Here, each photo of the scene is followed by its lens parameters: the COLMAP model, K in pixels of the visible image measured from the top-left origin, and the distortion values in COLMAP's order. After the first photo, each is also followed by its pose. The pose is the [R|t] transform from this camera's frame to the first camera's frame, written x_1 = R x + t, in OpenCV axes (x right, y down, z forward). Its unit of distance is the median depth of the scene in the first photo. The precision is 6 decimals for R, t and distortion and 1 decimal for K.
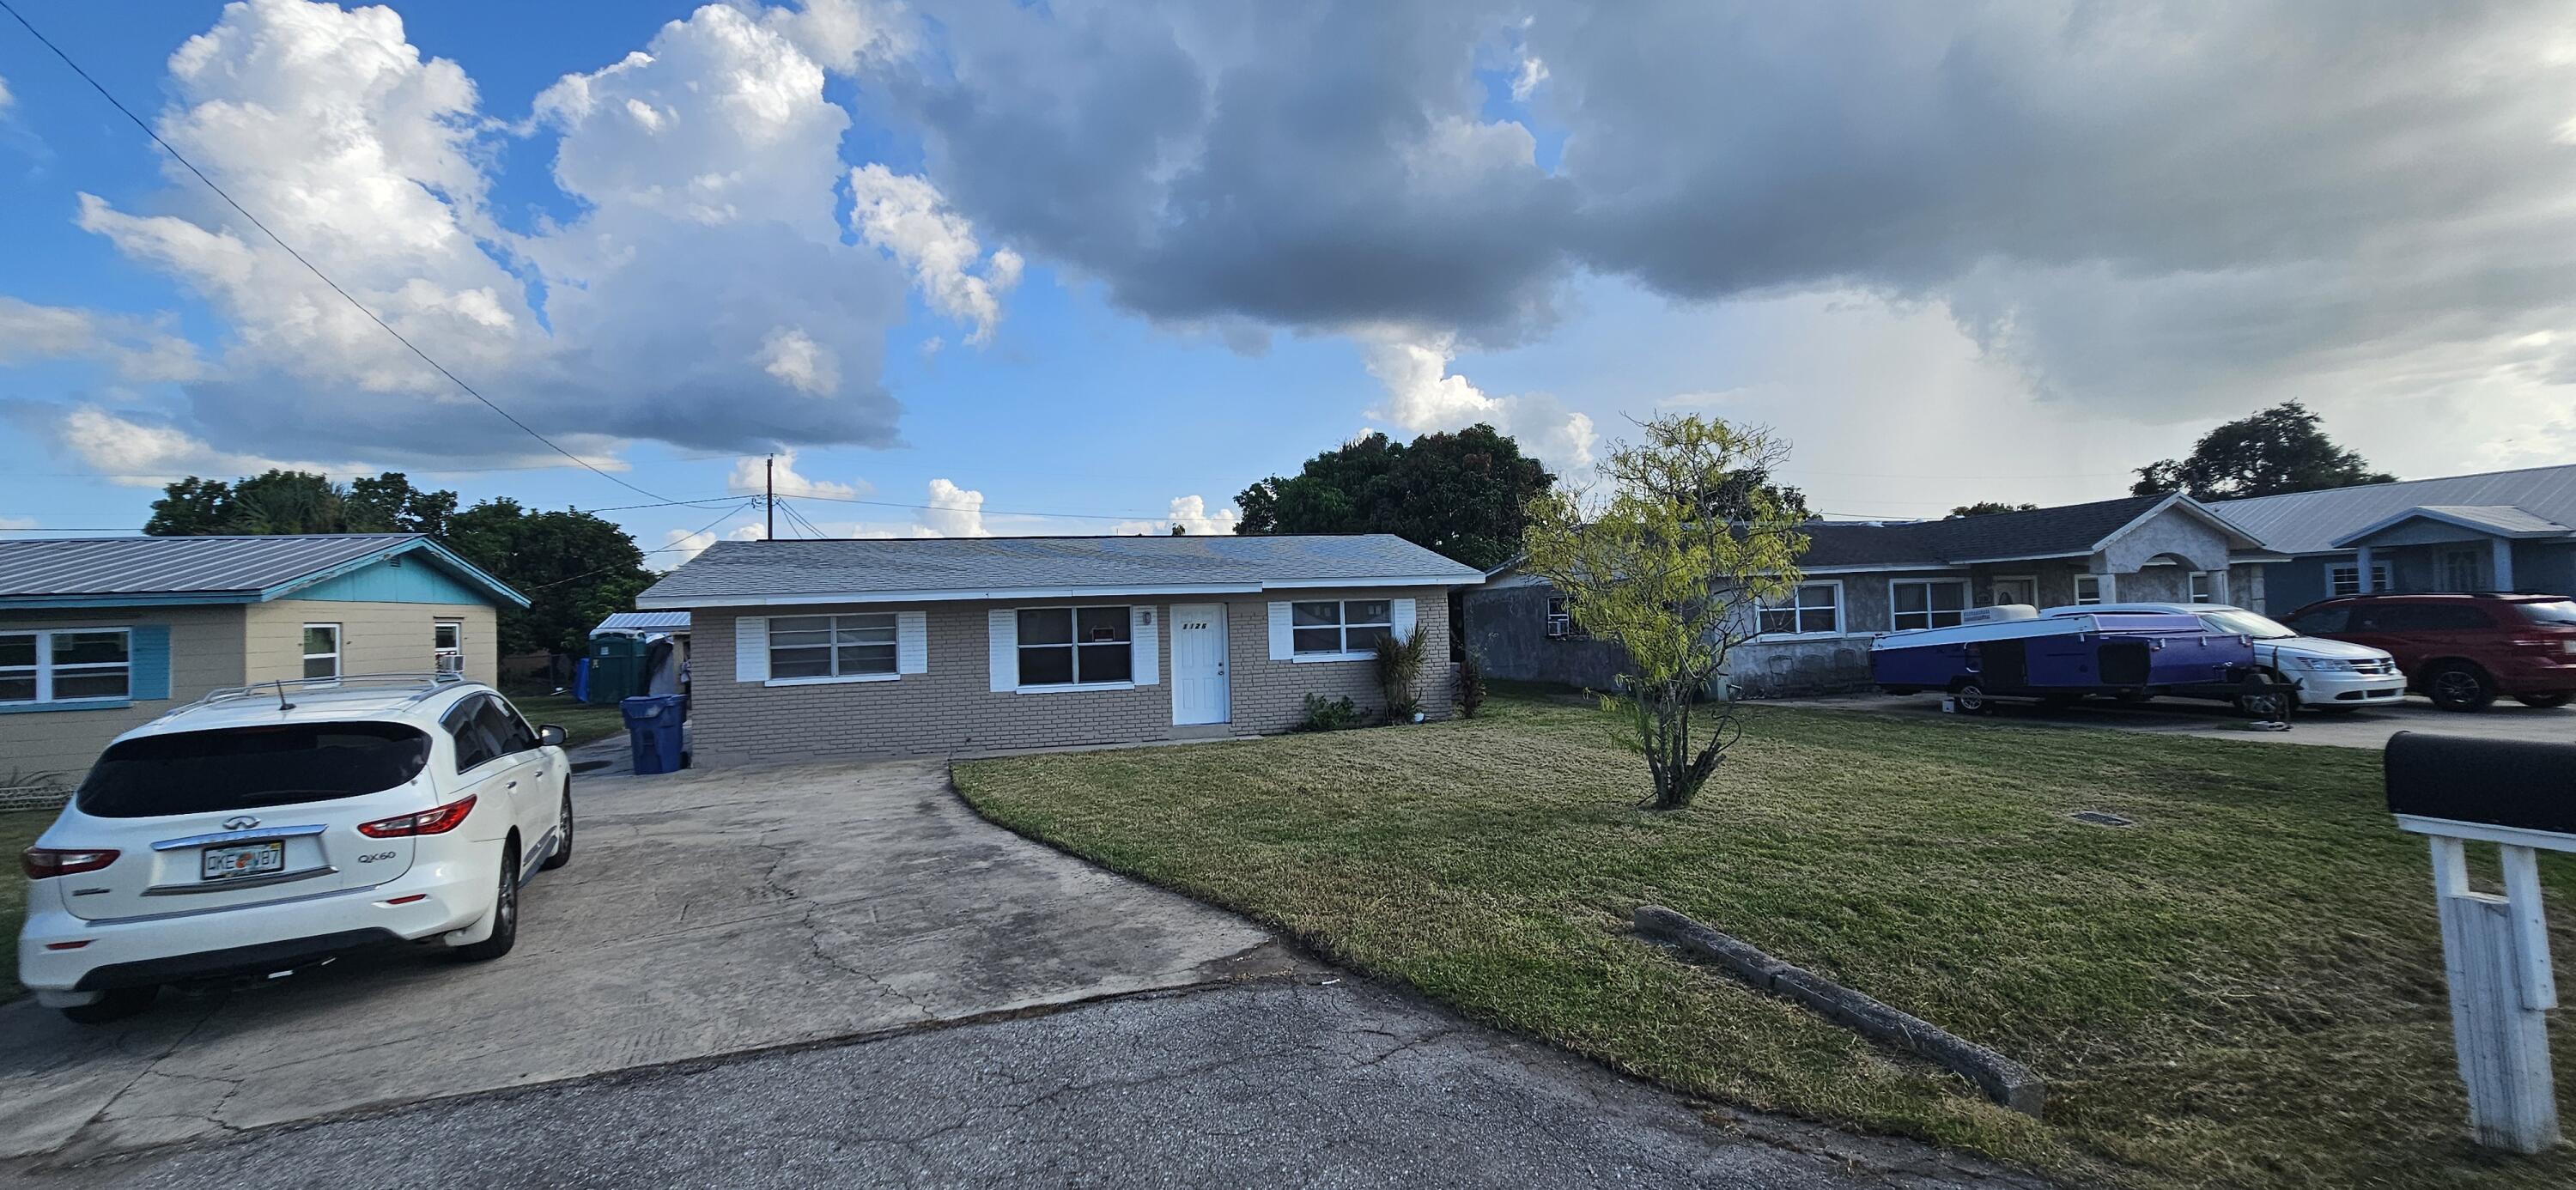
lens RADIAL K [[1045.7, 0, 1302.6], [0, 1045.7, 598.3], [0, 0, 1]] dist [0.000284, 0.000513]
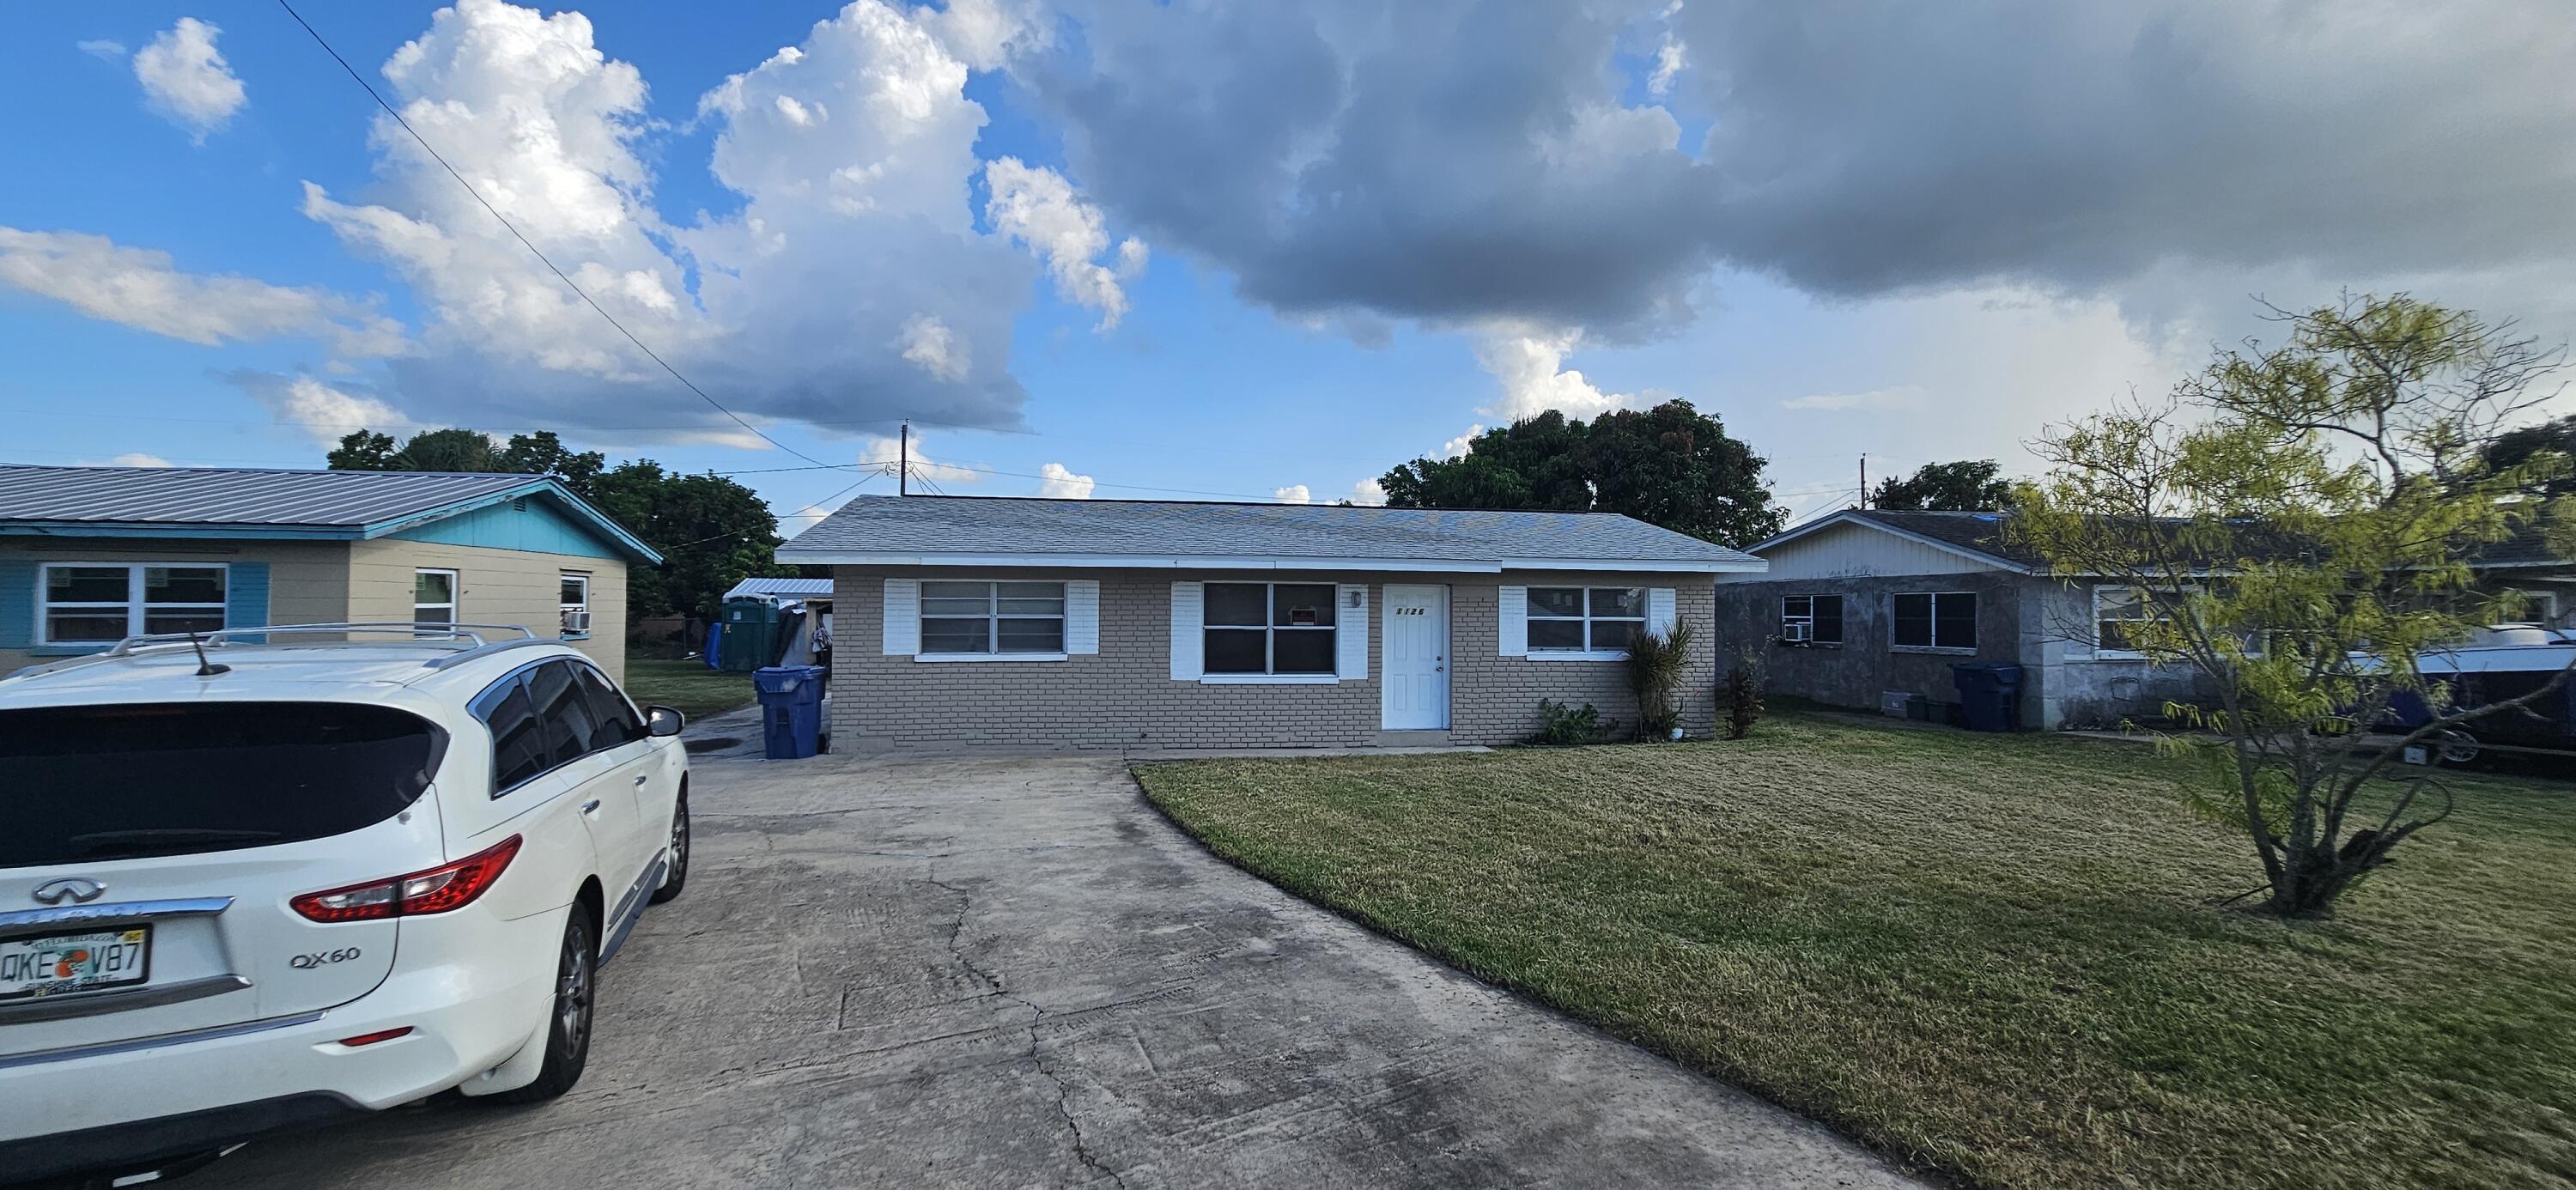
lens RADIAL K [[987.3, 0, 1284.0], [0, 987.3, 573.8], [0, 0, 1]] dist [0.001438, 0.000449]
pose [[0.995847, 0.036037, -0.083612, -0.139664], [-0.037827, 0.999086, -0.019927, 0.016248], [0.082817, 0.023007, 0.996299, 0.205709]]
